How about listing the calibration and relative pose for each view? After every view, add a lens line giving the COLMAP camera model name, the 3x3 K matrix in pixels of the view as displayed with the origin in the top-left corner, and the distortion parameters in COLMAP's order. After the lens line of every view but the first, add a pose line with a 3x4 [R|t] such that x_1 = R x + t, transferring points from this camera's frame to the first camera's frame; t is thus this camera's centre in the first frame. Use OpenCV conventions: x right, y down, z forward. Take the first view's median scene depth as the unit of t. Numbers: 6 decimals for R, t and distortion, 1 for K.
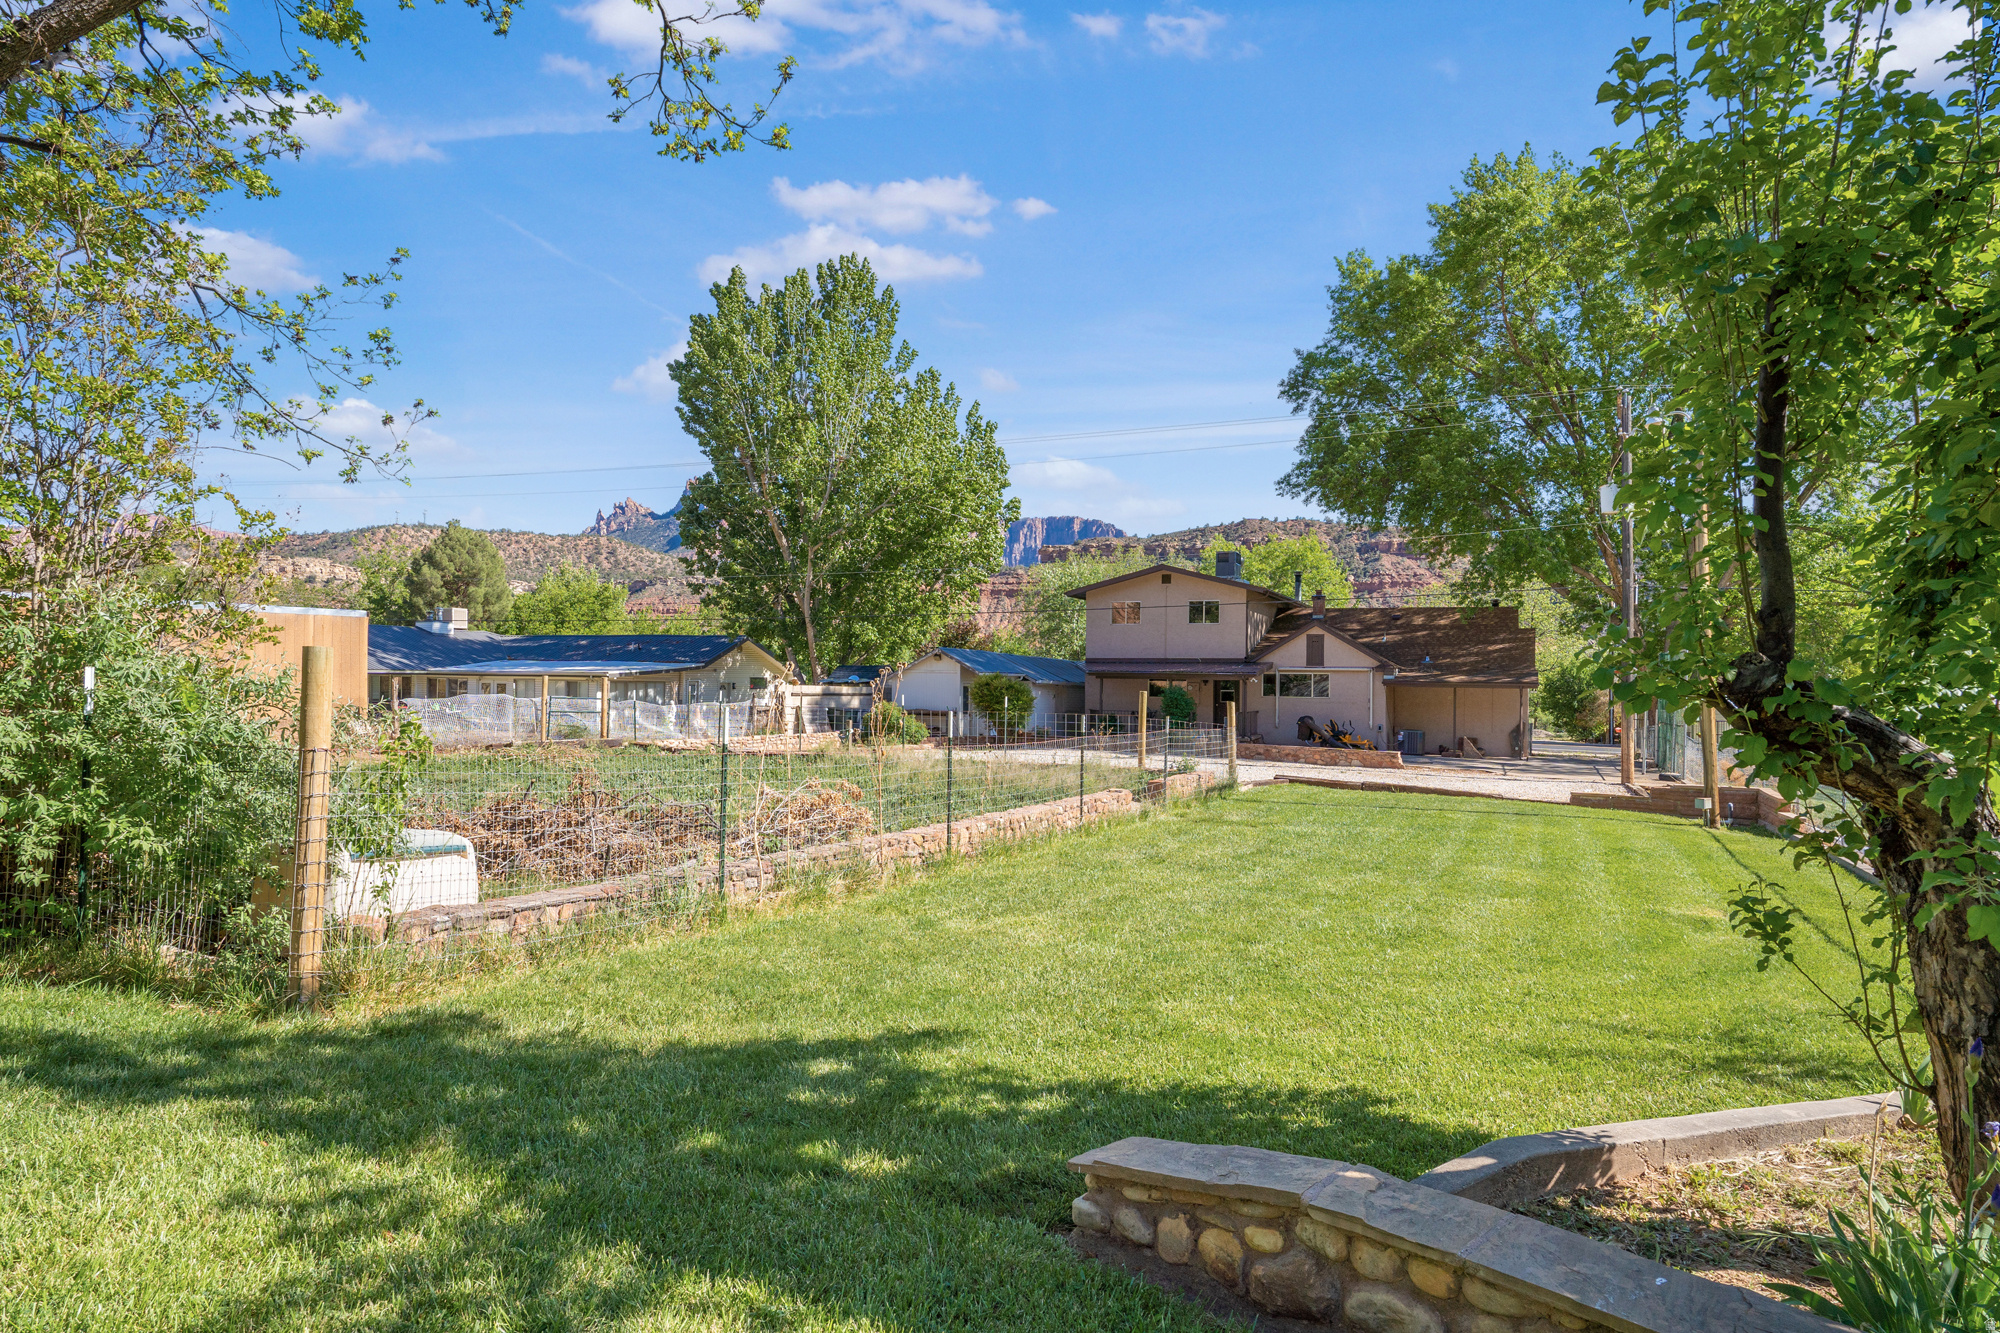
lens RADIAL K [[1194.9, 0, 1002.3], [0, 1194.9, 665.5], [0, 0, 1]] dist [0.021598, 0.000418]
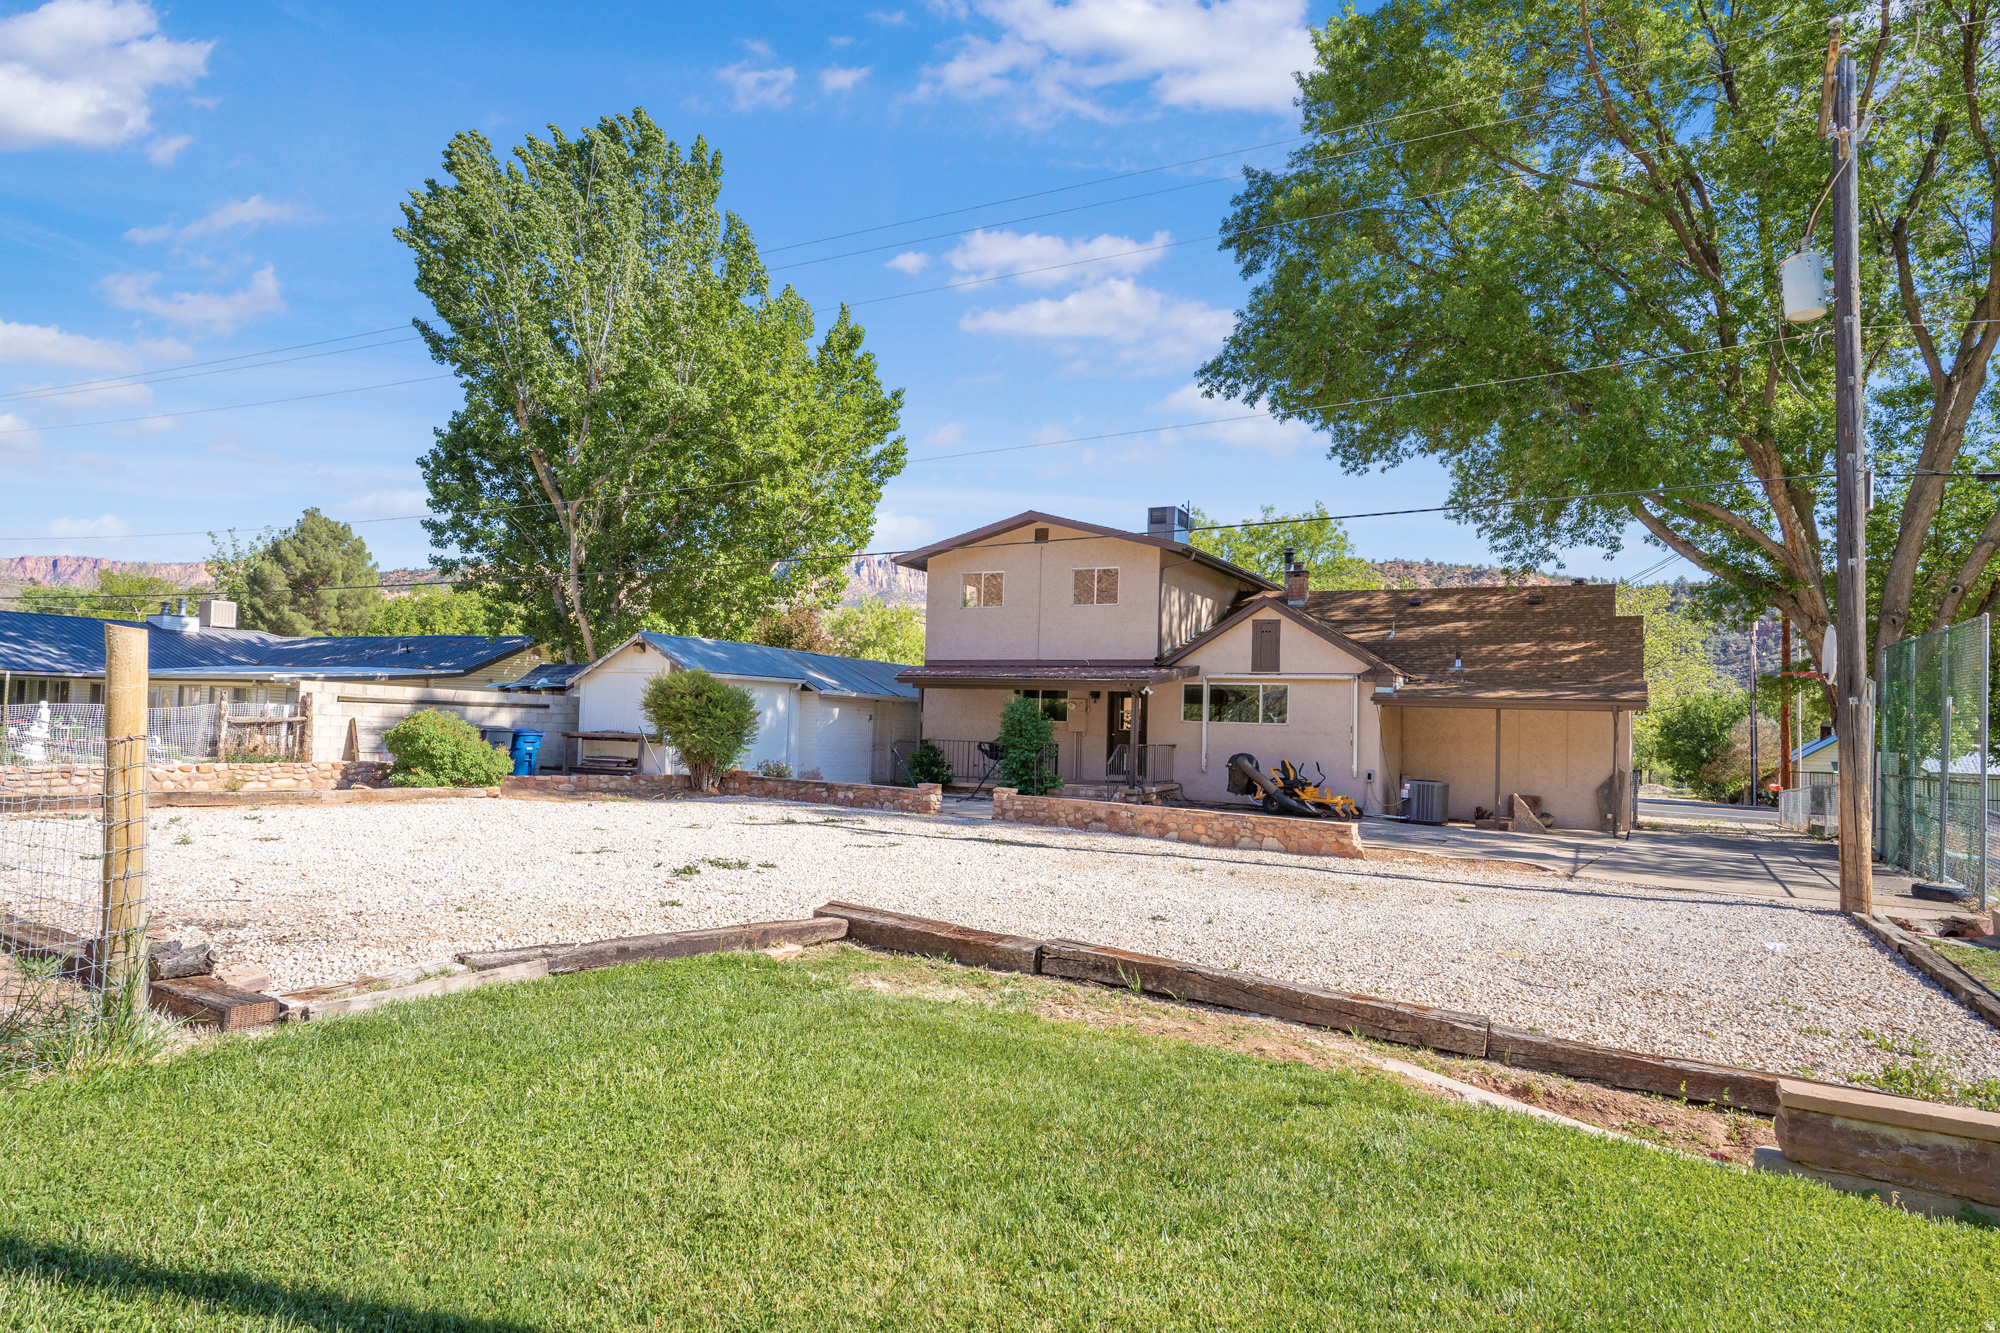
lens RADIAL K [[1194.9, 0, 997.1], [0, 1194.9, 669.5], [0, 0, 1]] dist [0.021598, 0.000418]
pose [[0.996665, 0.012391, -0.080652, 0.170088], [-0.014928, 0.999410, -0.030928, 0.019437], [0.080222, 0.032029, 0.996262, 0.373489]]
